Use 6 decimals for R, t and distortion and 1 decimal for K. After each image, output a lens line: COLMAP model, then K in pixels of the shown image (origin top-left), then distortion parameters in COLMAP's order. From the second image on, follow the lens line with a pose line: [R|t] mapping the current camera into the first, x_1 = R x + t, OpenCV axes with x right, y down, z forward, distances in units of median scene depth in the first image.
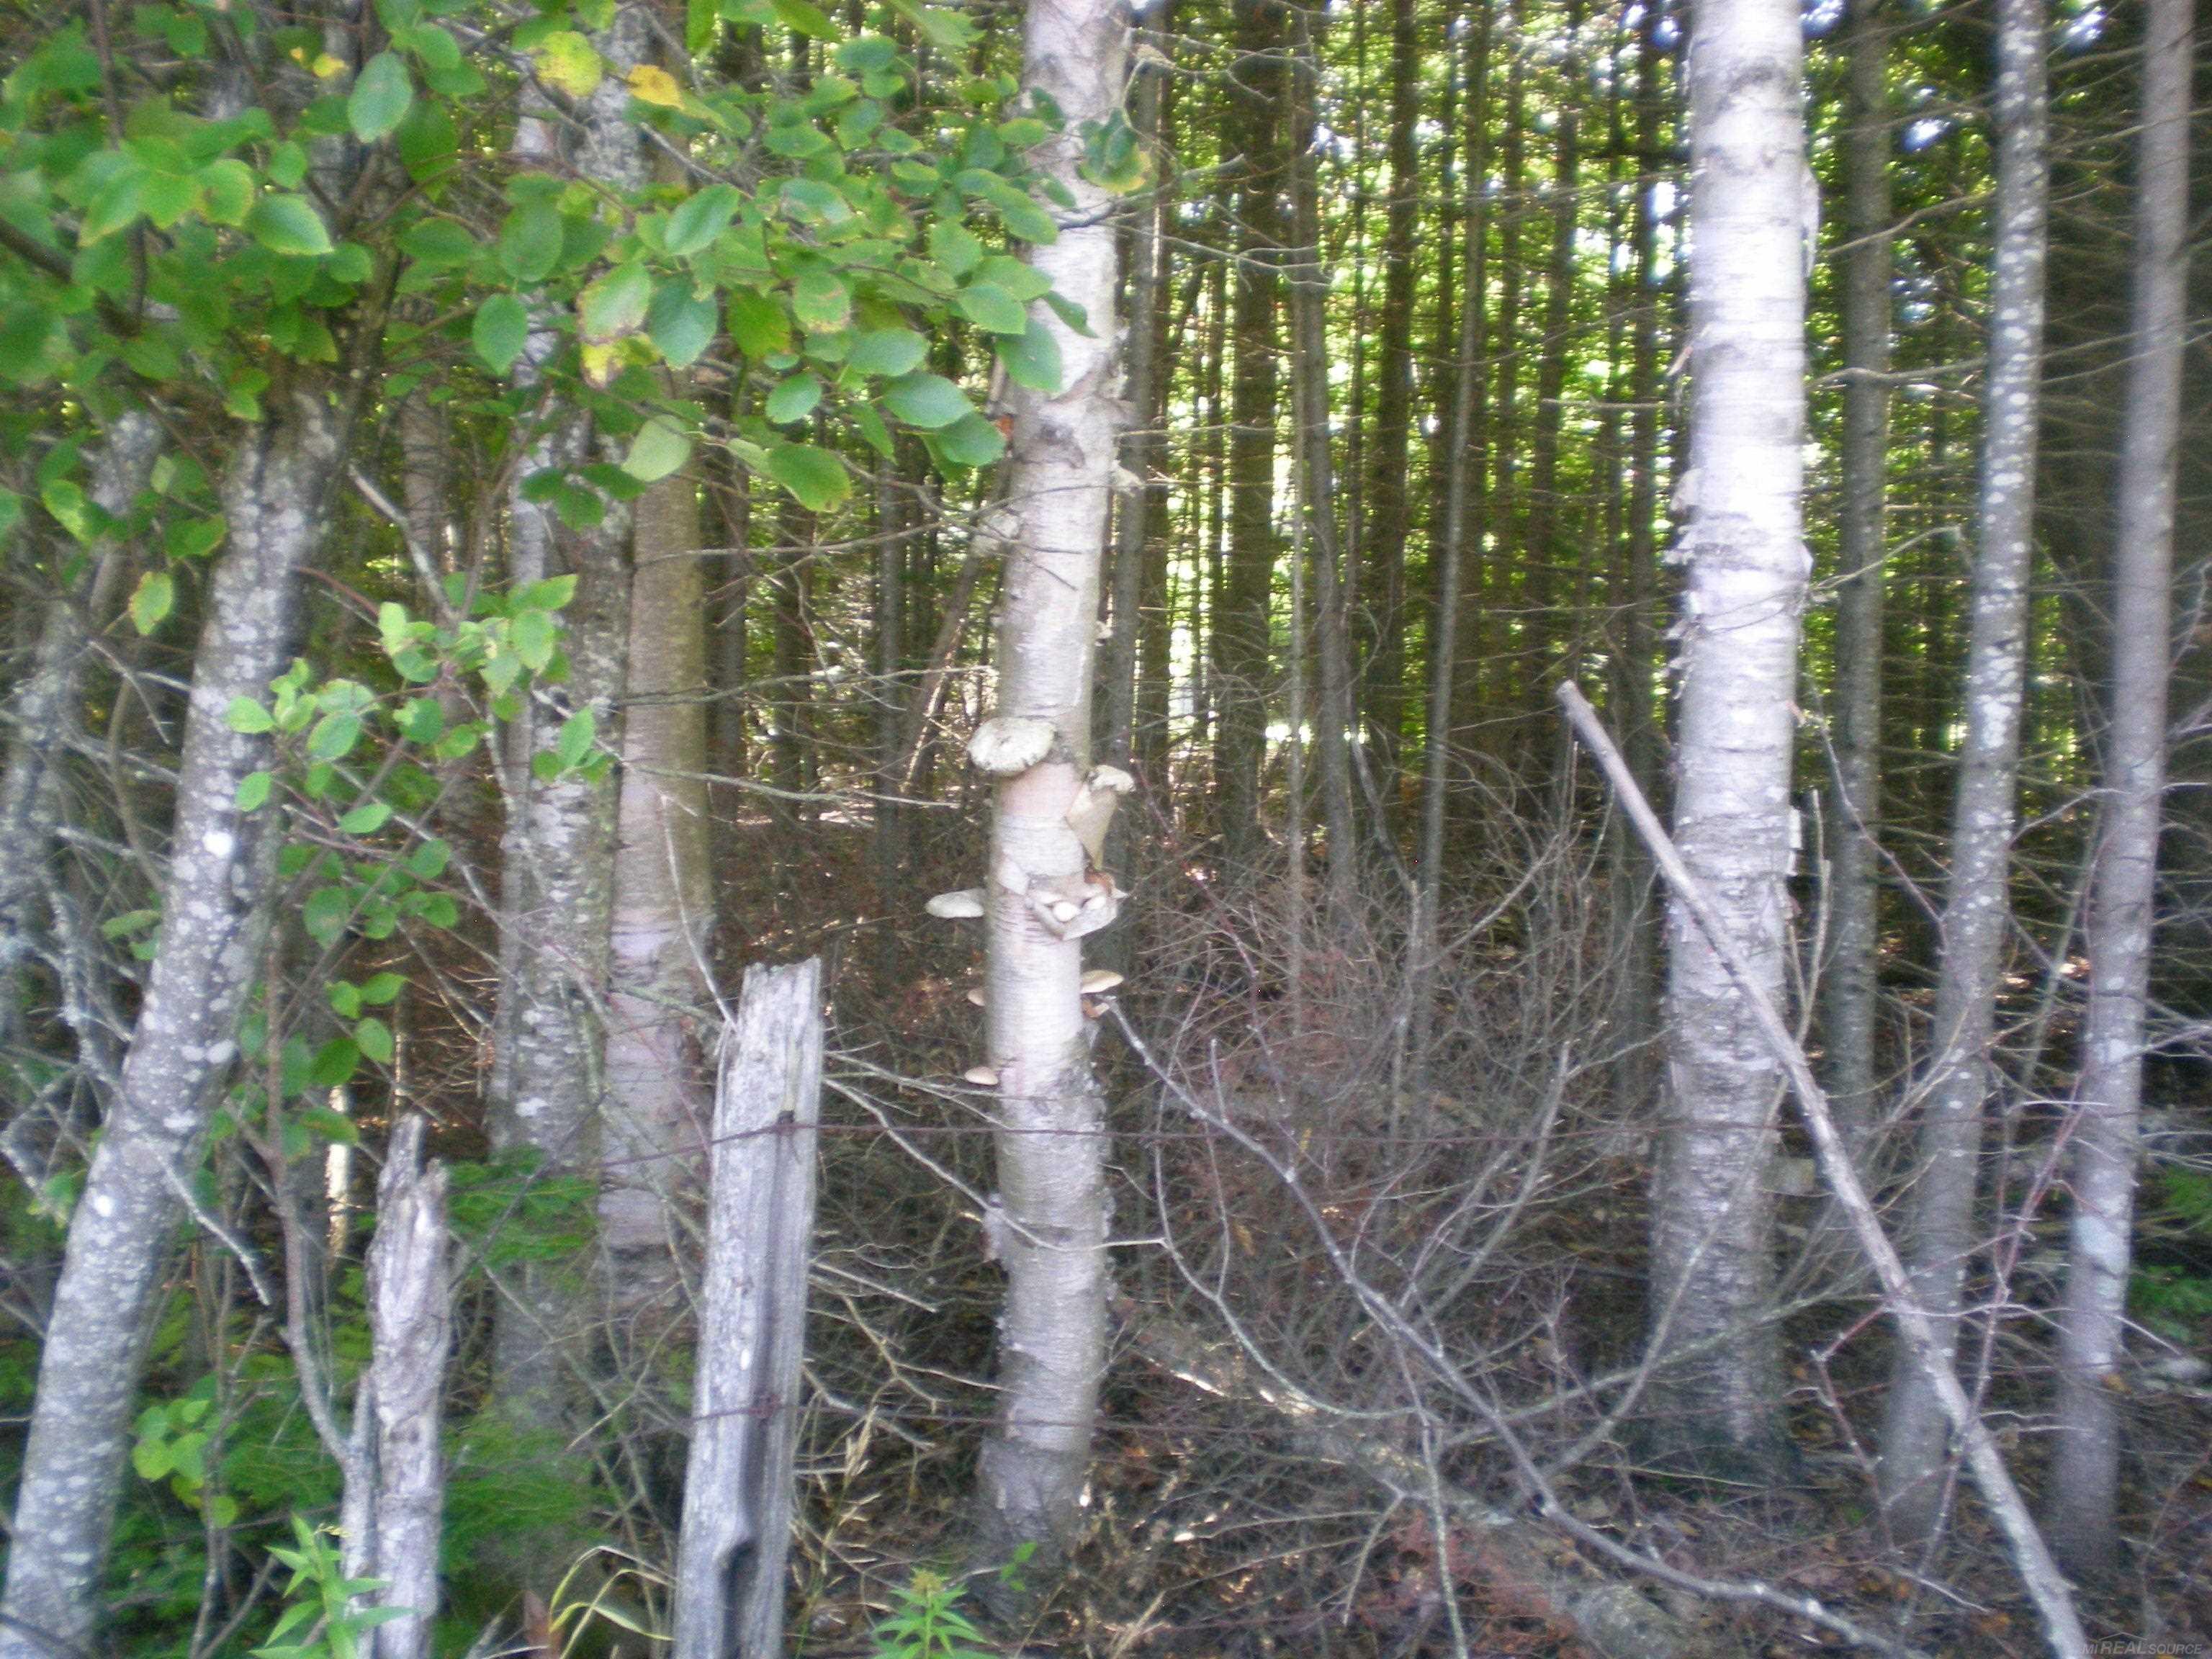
lens RADIAL K [[2645.6, 0, 1113.3], [0, 2645.6, 865.7], [0, 0, 1]] dist [-0.052131, -0.312823]
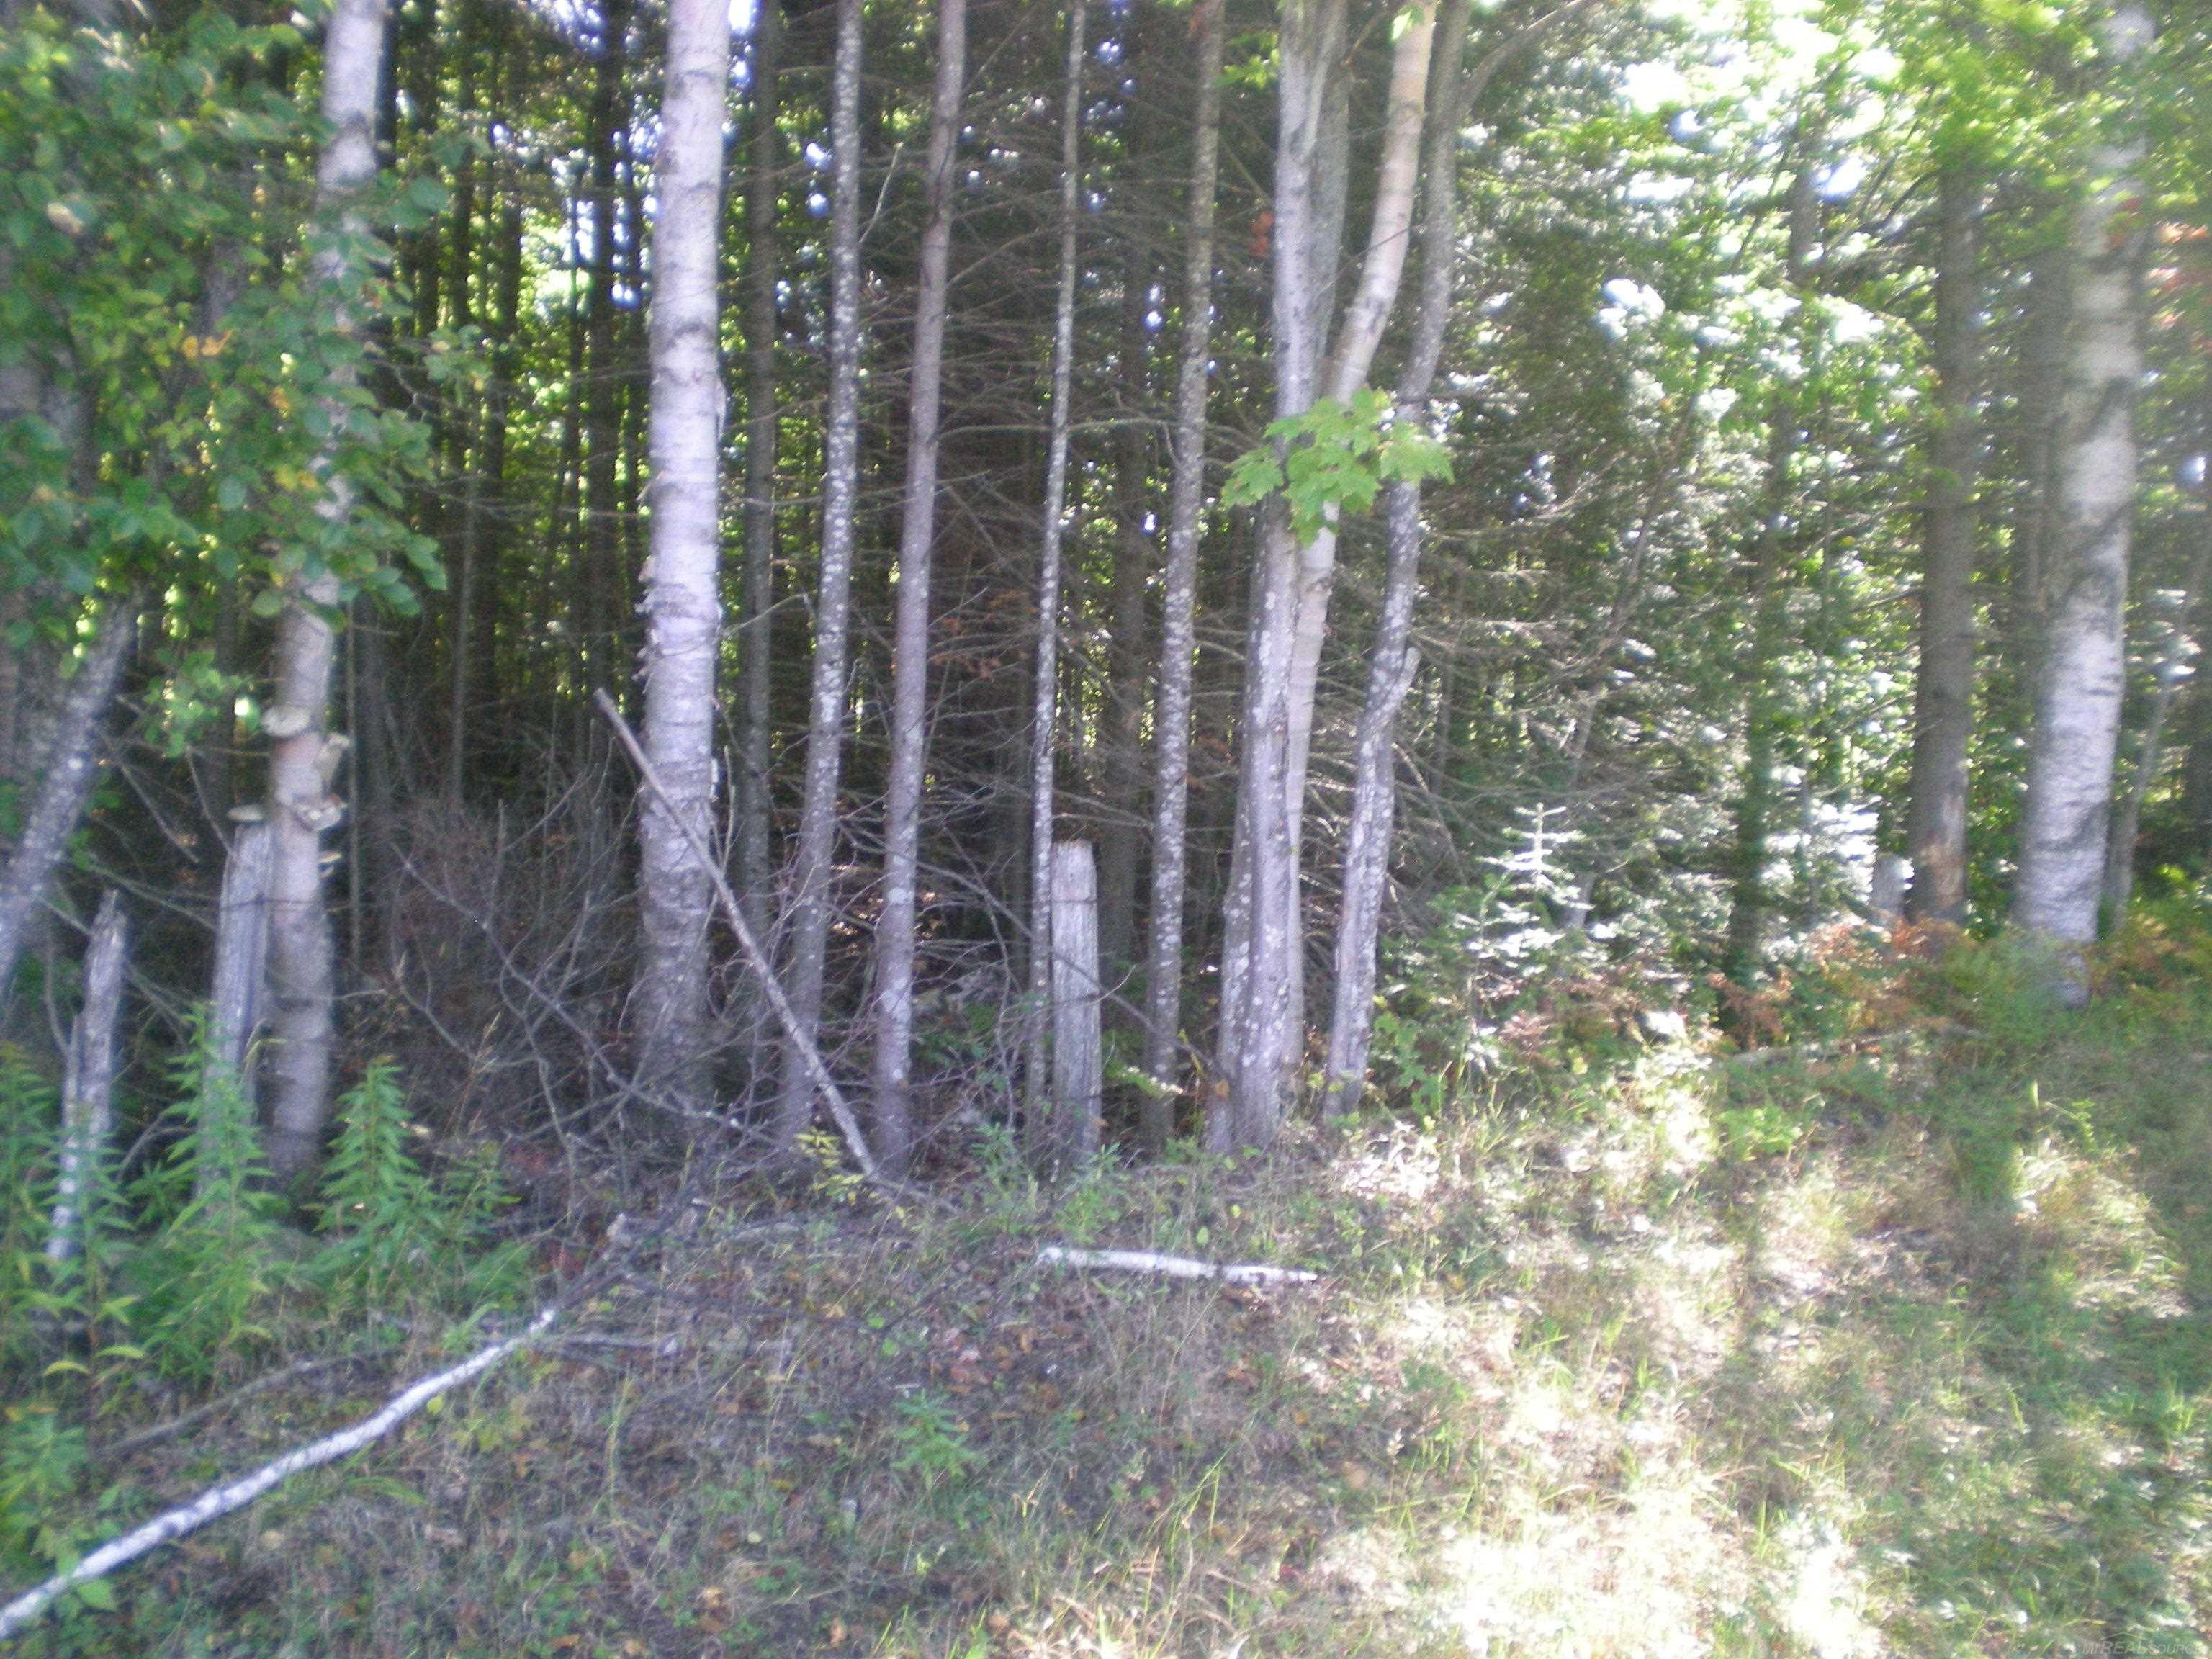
lens RADIAL K [[2645.6, 0, 1113.3], [0, 2645.6, 865.7], [0, 0, 1]] dist [-0.052131, -0.312823]
pose [[0.919291, -0.018862, 0.393127, -0.182742], [0.014778, 0.999801, 0.013412, 0.029489], [-0.393302, -0.006520, 0.919386, -0.693662]]
